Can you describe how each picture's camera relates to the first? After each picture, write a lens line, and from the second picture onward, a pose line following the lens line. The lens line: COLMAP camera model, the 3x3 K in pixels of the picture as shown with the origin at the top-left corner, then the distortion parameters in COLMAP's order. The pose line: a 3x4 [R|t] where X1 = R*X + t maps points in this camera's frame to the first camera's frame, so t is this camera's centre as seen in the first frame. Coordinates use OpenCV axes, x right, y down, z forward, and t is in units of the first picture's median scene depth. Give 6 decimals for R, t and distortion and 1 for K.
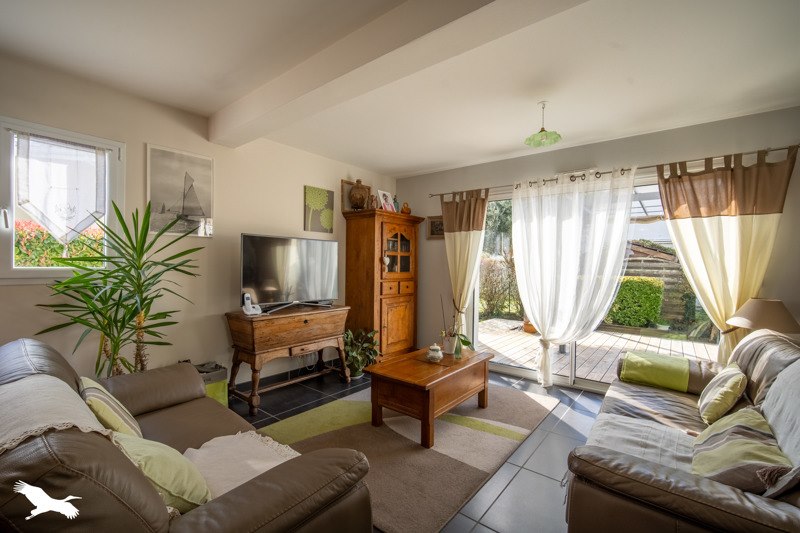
lens RADIAL K [[349.3, 0, 395.5], [0, 349.3, 268.1], [0, 0, 1]] dist [-0.011826, 0.002435]
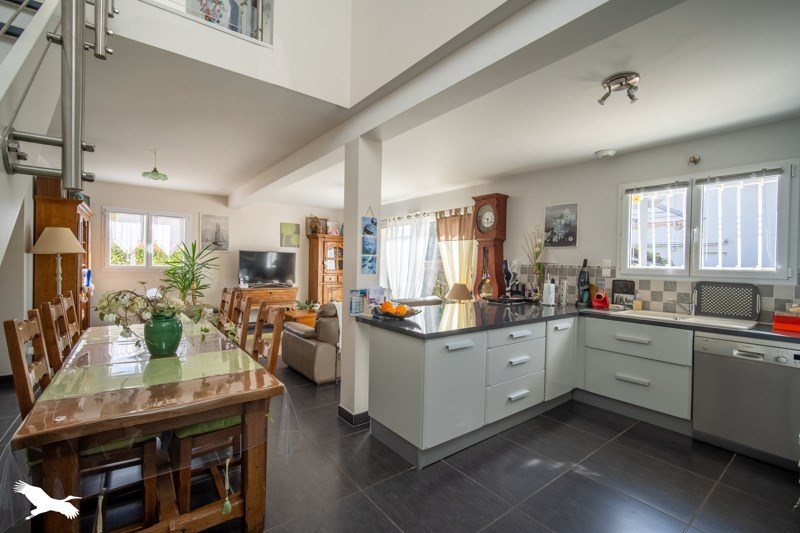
lens RADIAL K [[349.3, 0, 394.9], [0, 349.3, 266.6], [0, 0, 1]] dist [-0.011826, 0.002435]
pose [[0.971781, 0.006536, -0.235795, 0.977626], [-0.008426, 0.999940, -0.007008, 0.008693], [0.235735, 0.008797, 0.971778, -0.846743]]
